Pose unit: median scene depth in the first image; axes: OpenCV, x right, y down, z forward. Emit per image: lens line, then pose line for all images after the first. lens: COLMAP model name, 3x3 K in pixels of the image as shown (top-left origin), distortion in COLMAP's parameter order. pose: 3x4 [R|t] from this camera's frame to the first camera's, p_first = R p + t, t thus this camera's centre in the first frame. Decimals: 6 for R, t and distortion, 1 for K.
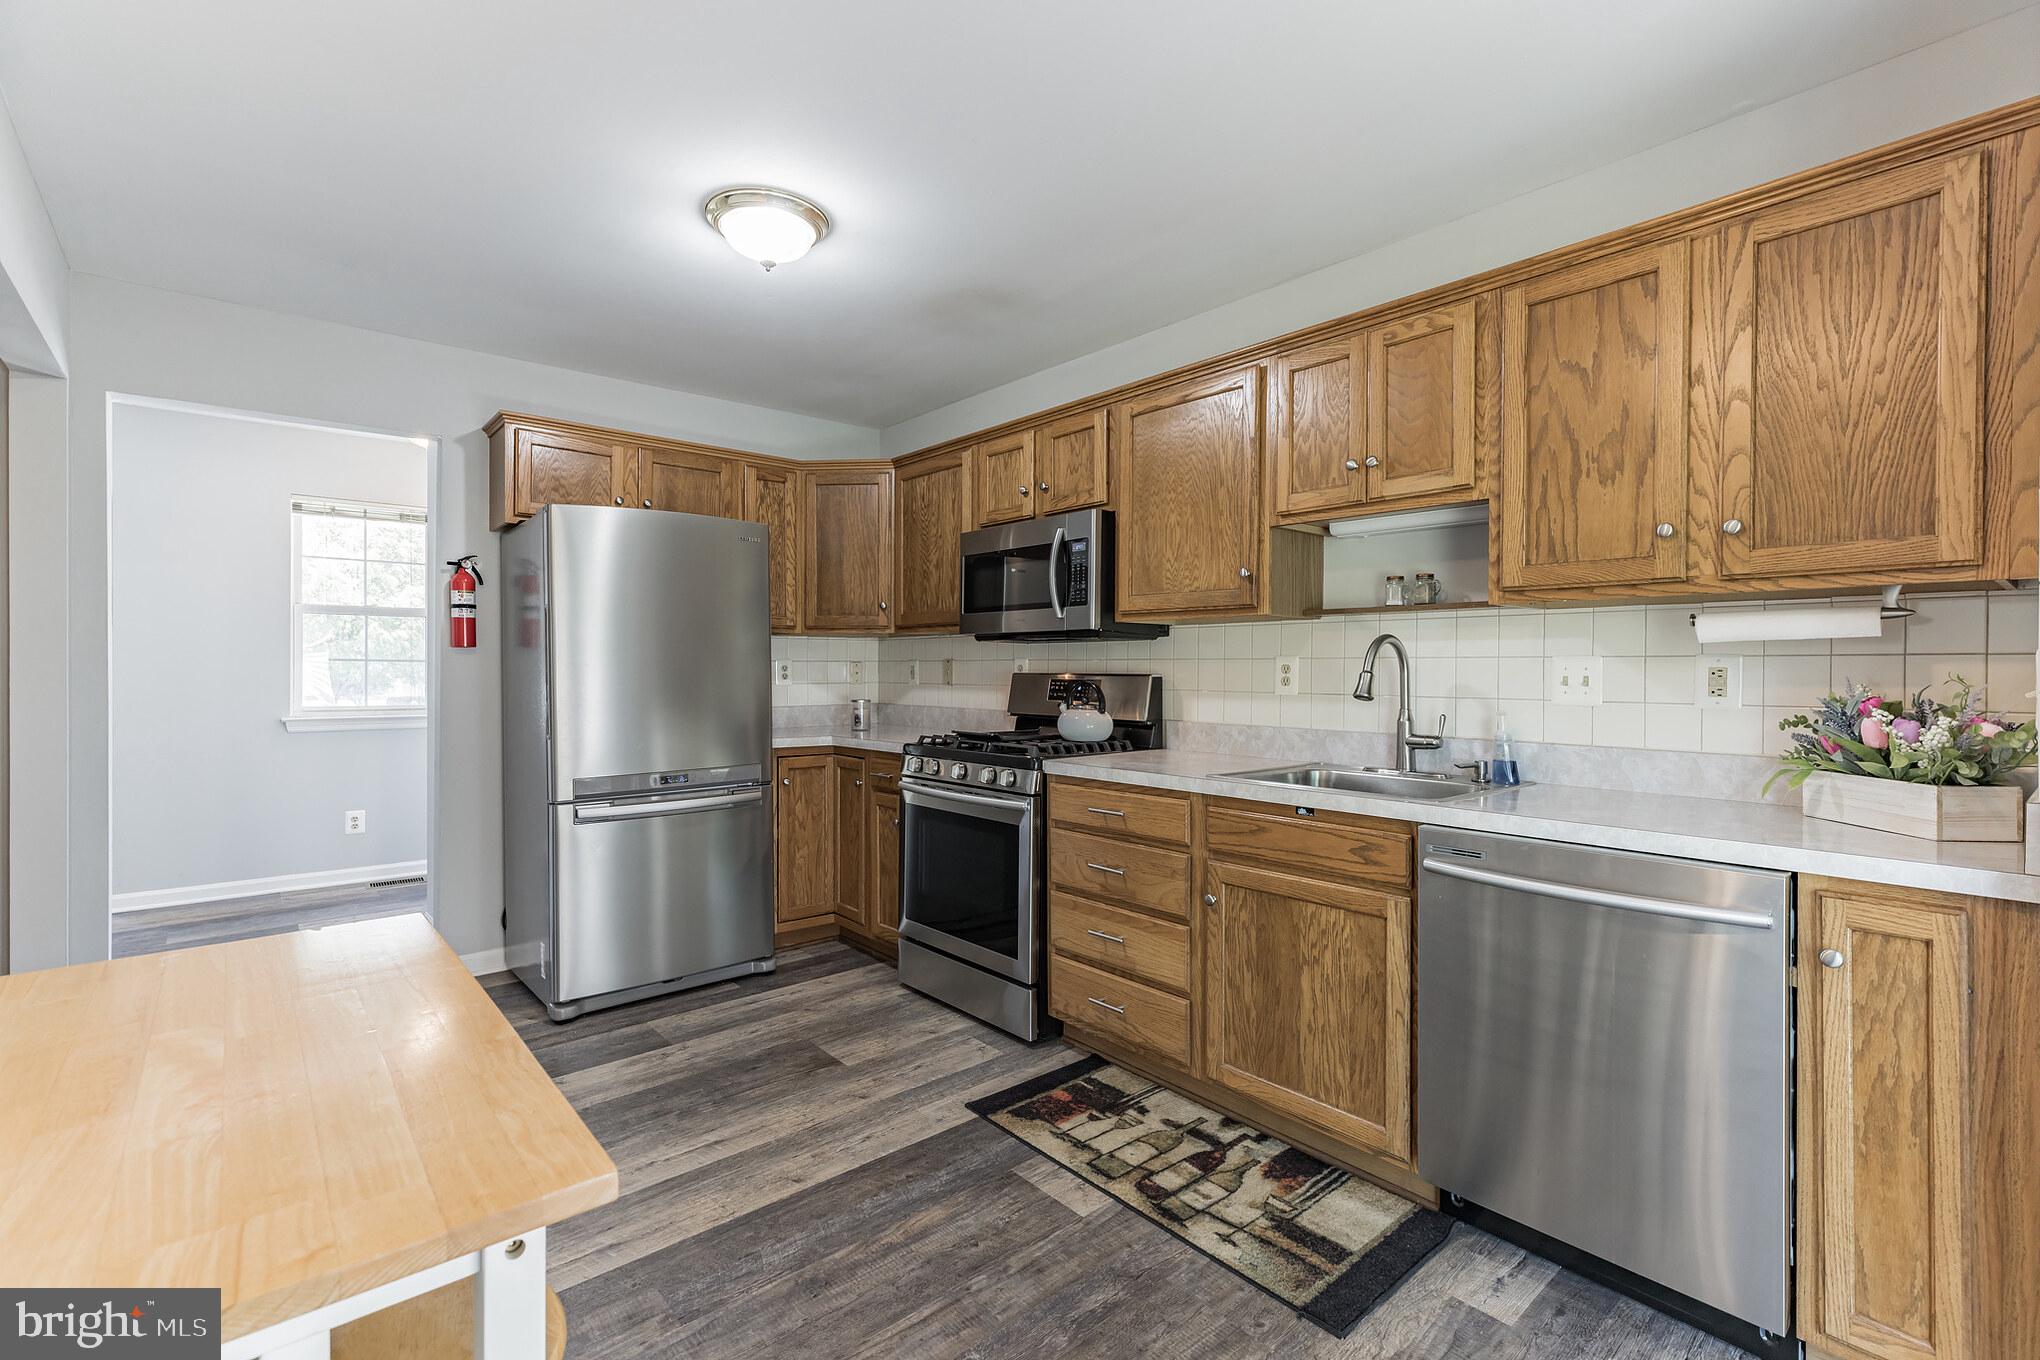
lens RADIAL K [[932.1, 0, 1012.8], [0, 932.1, 674.4], [0, 0, 1]] dist [0.005305, 0.000117]
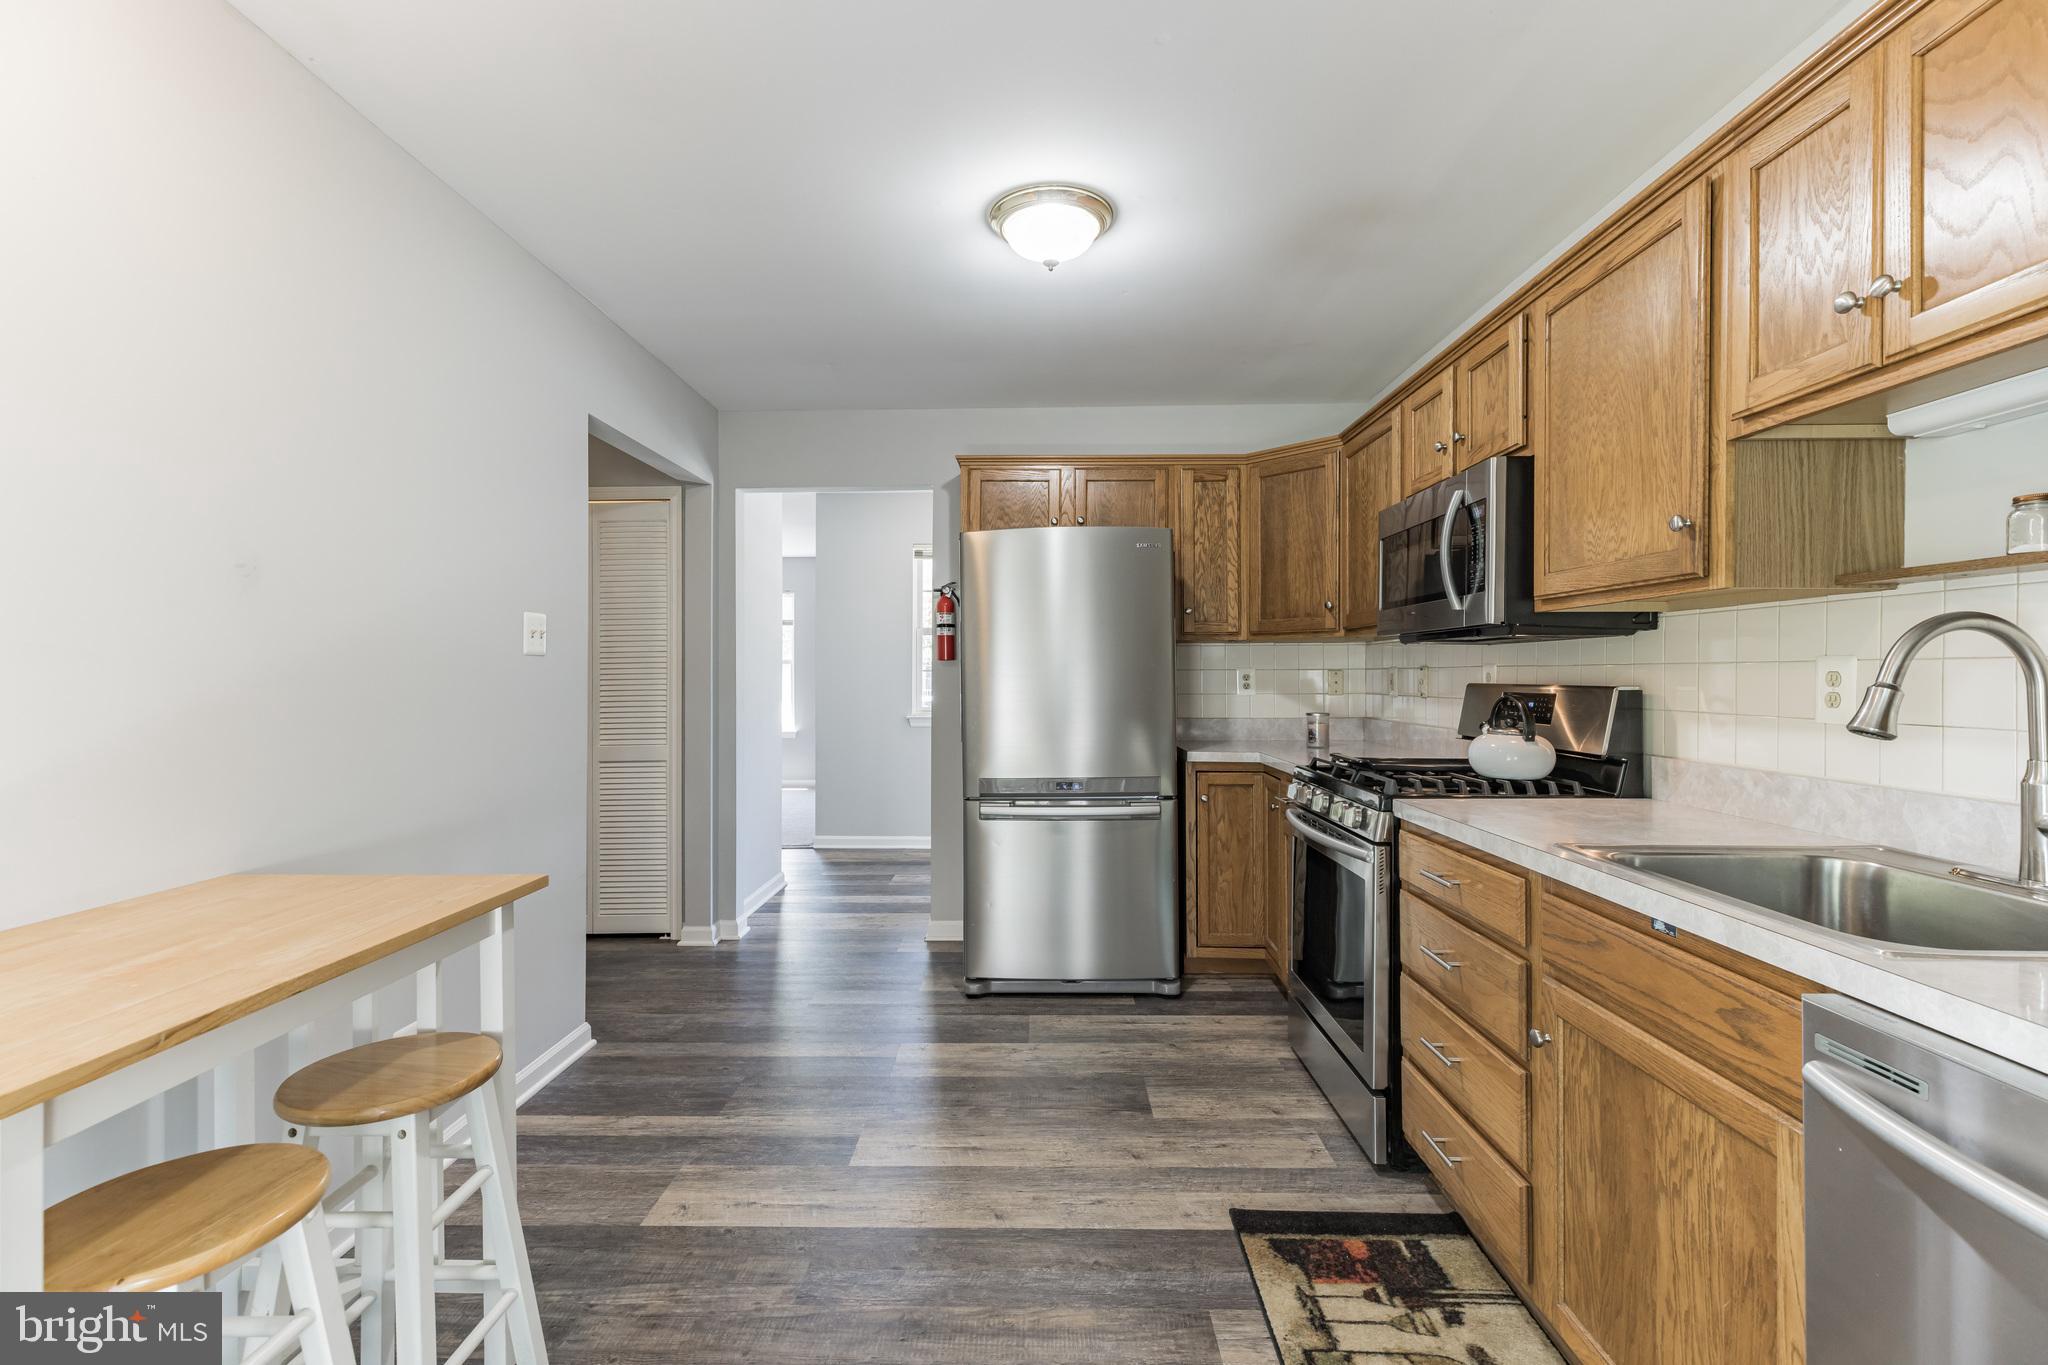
lens RADIAL K [[920.1, 0, 994.5], [0, 920.1, 676.9], [0, 0, 1]] dist [0.008260, -0.000527]
pose [[0.734705, -0.001827, -0.678384, 0.305743], [-0.001903, 0.999987, -0.004755, -0.003356], [0.678384, 0.004784, 0.734692, 0.227292]]
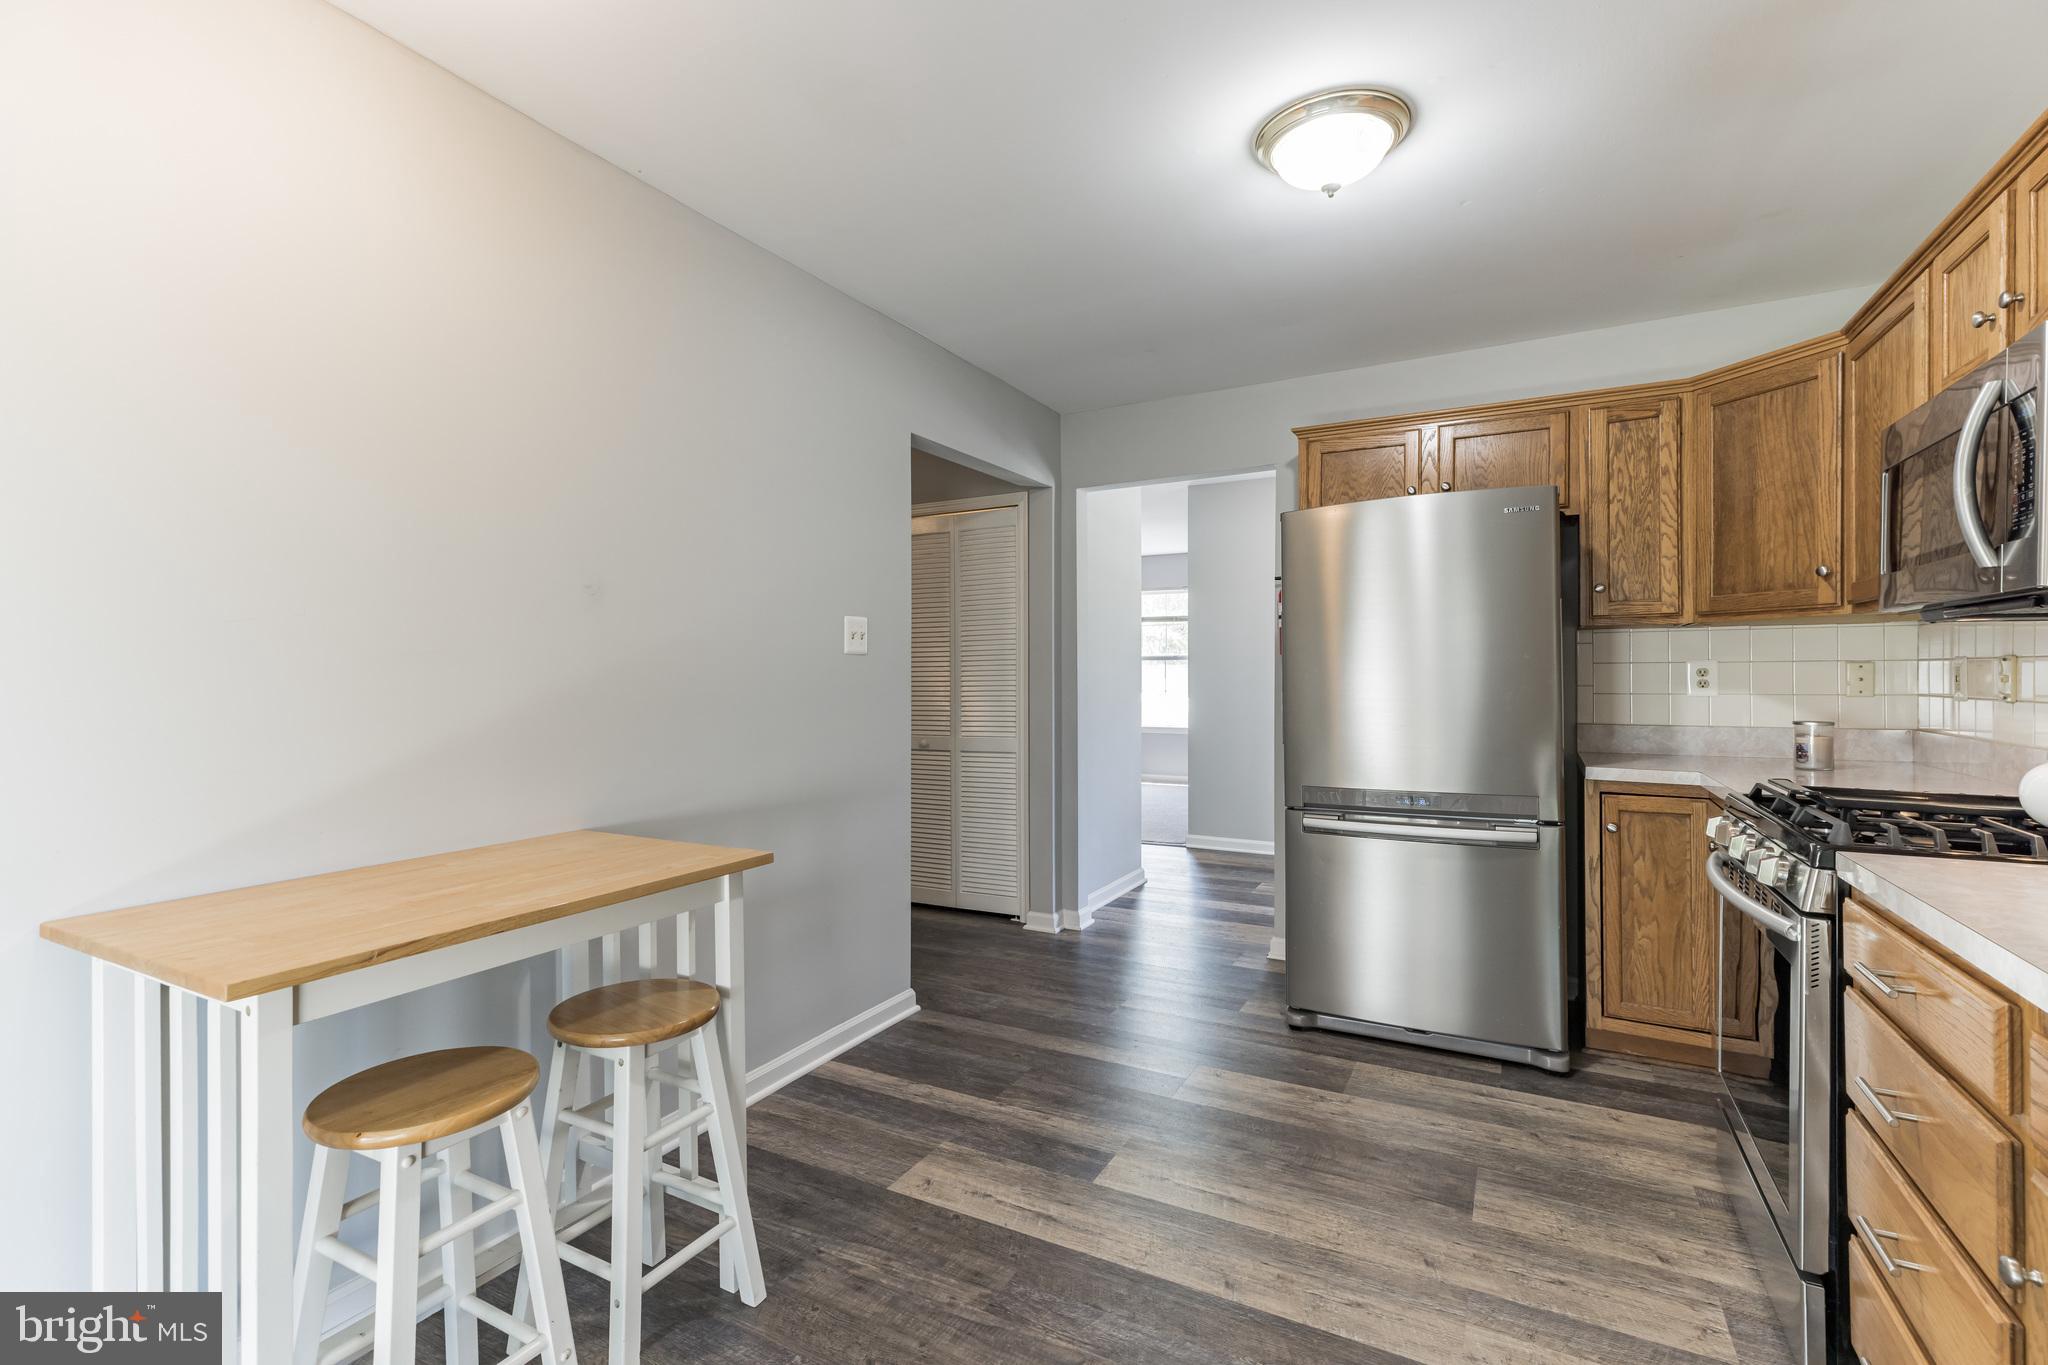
lens RADIAL K [[910.5, 0, 991.9], [0, 910.5, 676.5], [0, 0, 1]] dist [0.008362, -0.000016]
pose [[0.338431, 0.000298, -0.940991, 0.354472], [-0.001571, 0.999999, -0.000248, -0.003783], [0.940990, 0.001562, 0.338431, 0.390540]]
